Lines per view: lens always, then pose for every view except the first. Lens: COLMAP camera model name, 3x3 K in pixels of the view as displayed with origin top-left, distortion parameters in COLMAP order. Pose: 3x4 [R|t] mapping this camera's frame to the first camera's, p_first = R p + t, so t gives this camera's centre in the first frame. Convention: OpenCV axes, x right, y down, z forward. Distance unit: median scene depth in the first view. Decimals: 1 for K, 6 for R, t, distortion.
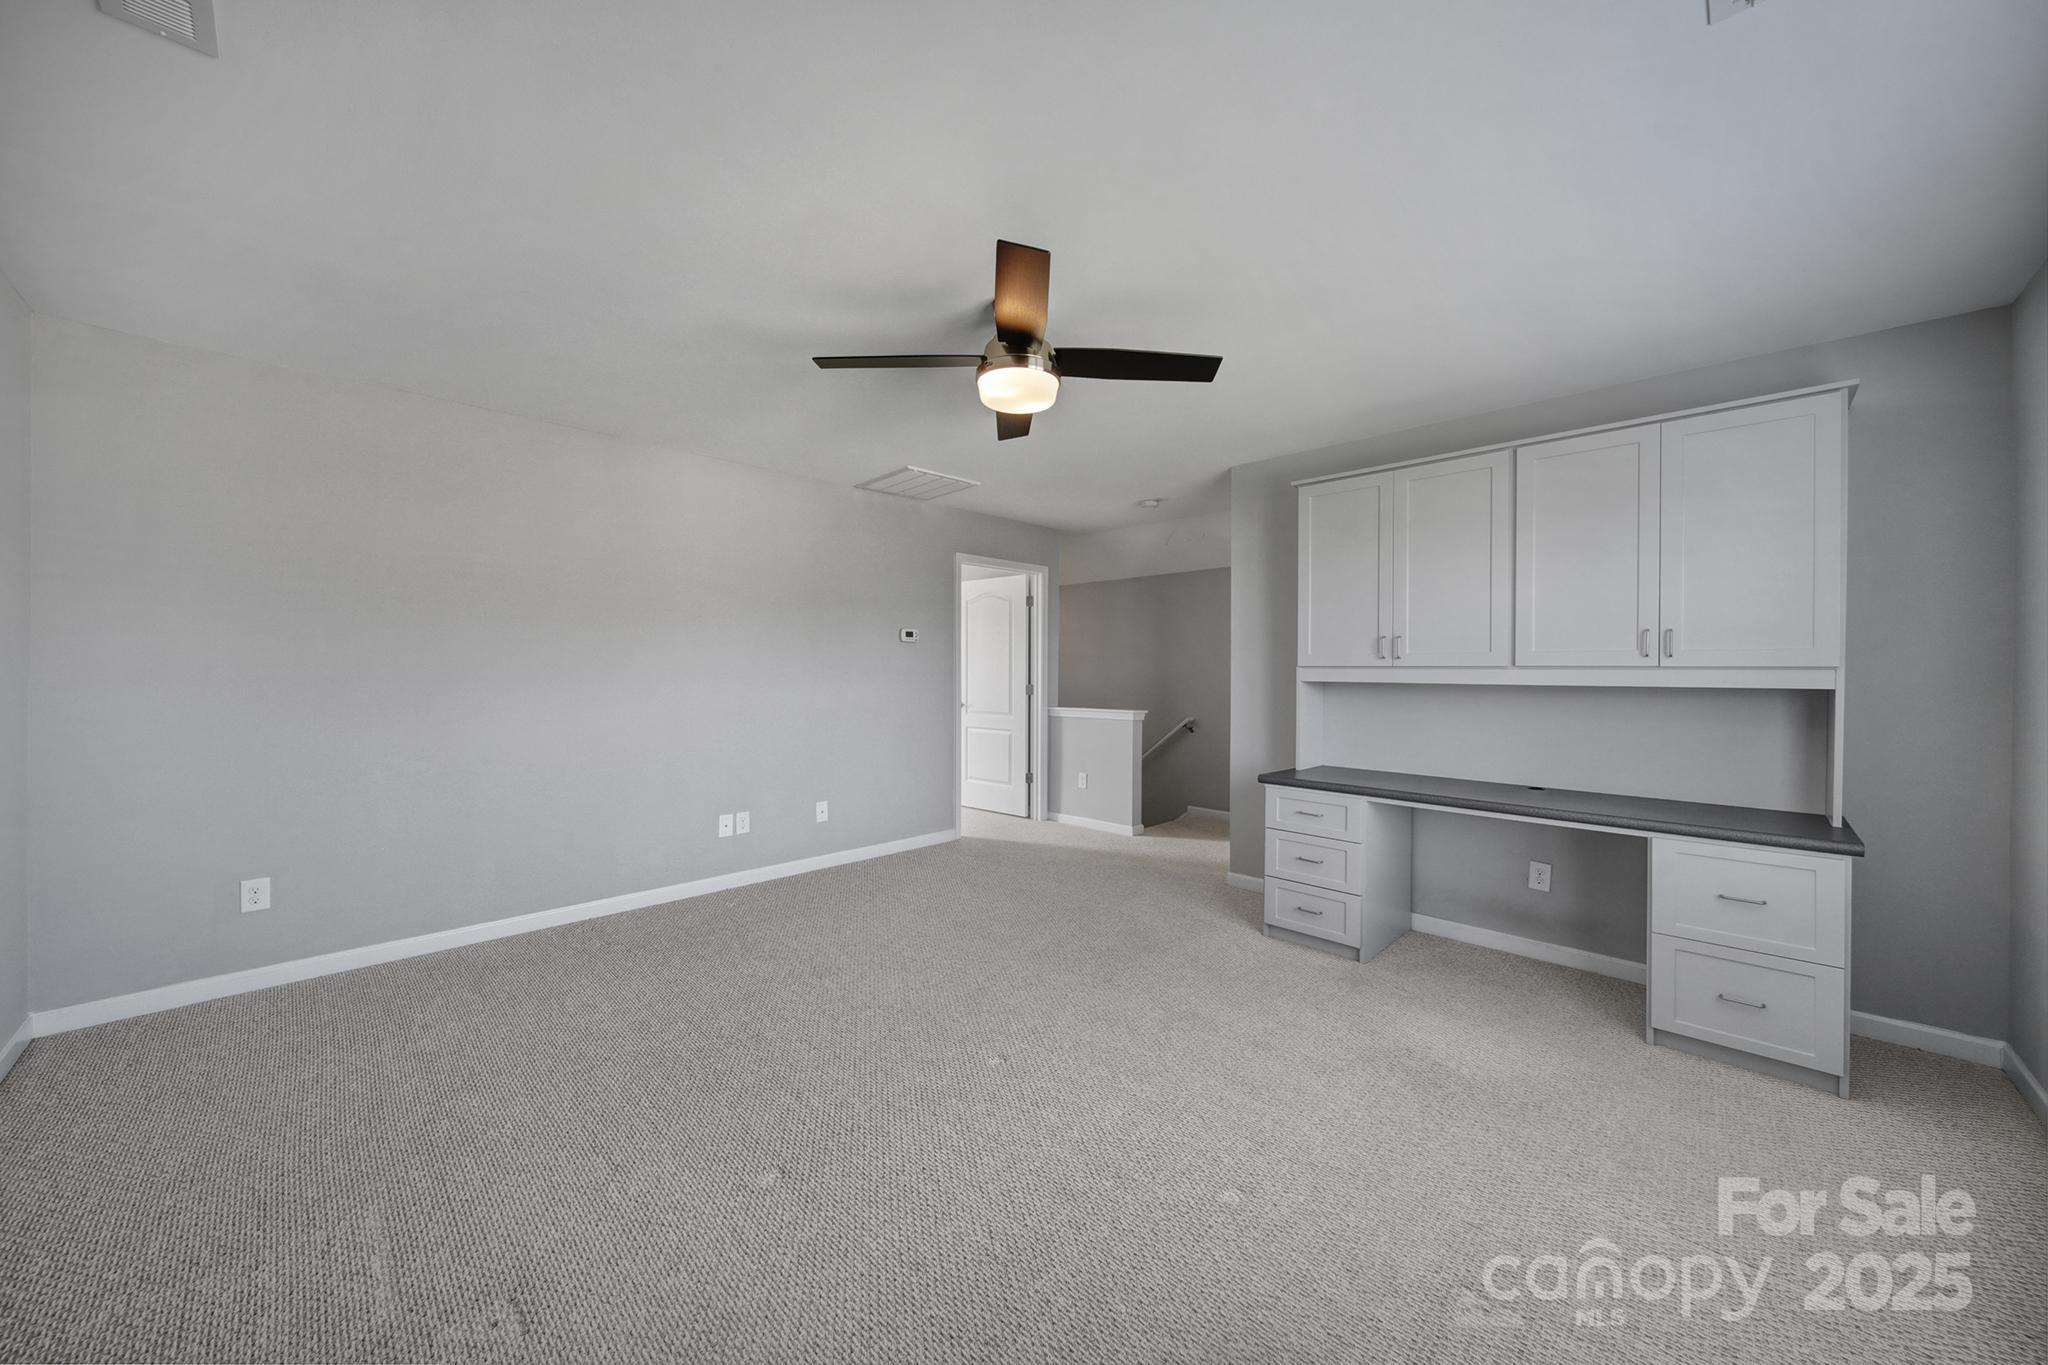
lens RADIAL K [[723.6, 0, 1025.2], [0, 723.6, 670.4], [0, 0, 1]] dist [0.000817, -0.001596]
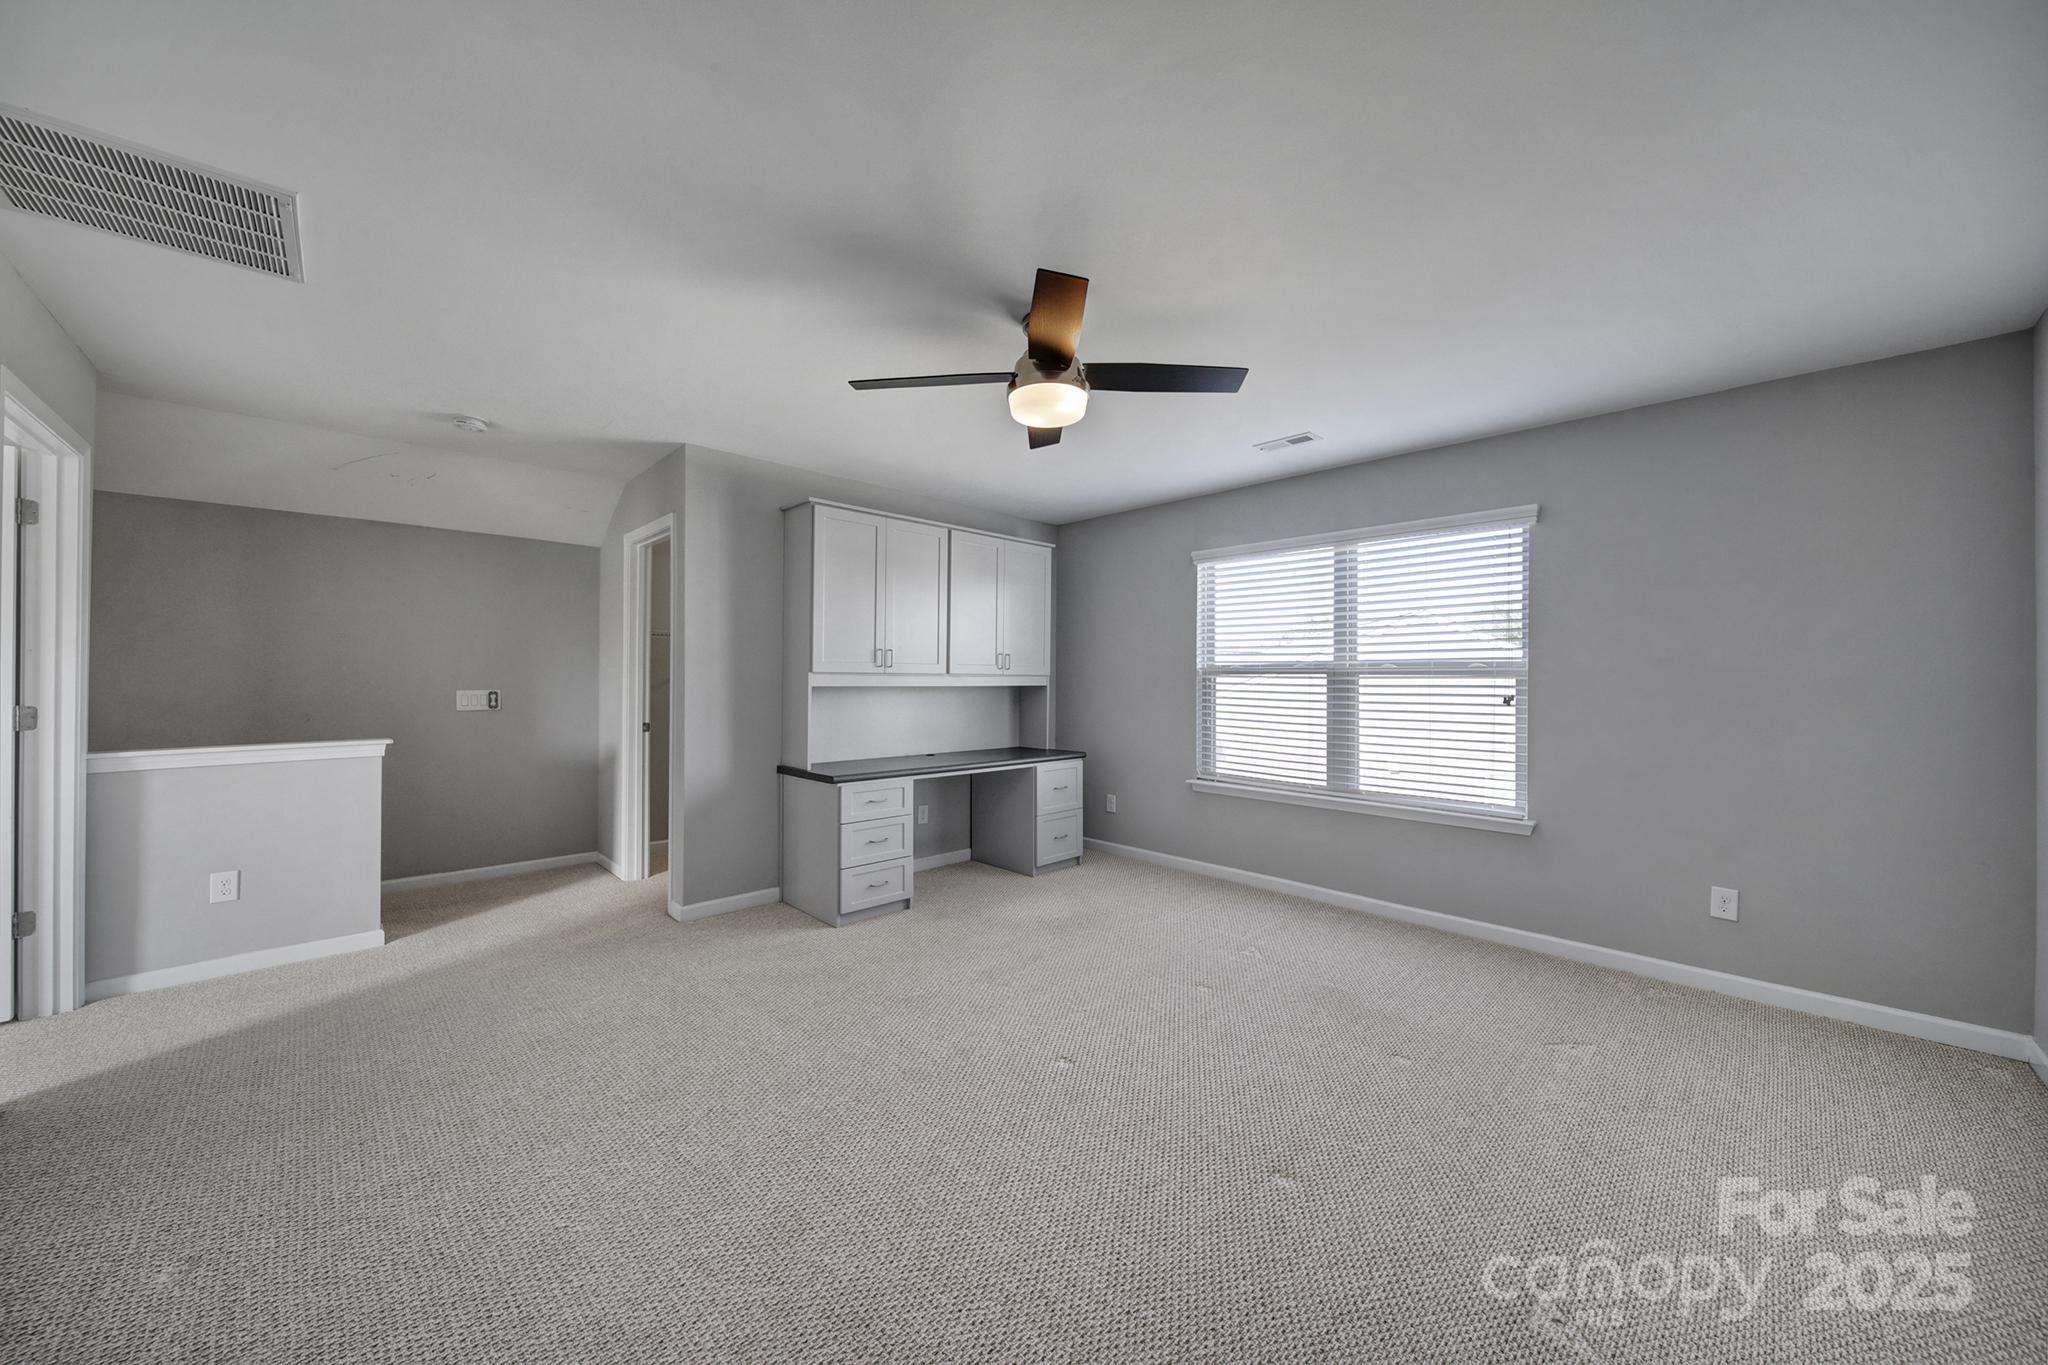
lens RADIAL K [[723.6, 0, 1023.2], [0, 723.6, 686.6], [0, 0, 1]] dist [0.000817, -0.001596]
pose [[0.024200, -0.016588, 0.999570, -0.729730], [-0.004712, 0.999849, 0.016706, -0.004727], [-0.999696, -0.005114, 0.024118, 0.719648]]
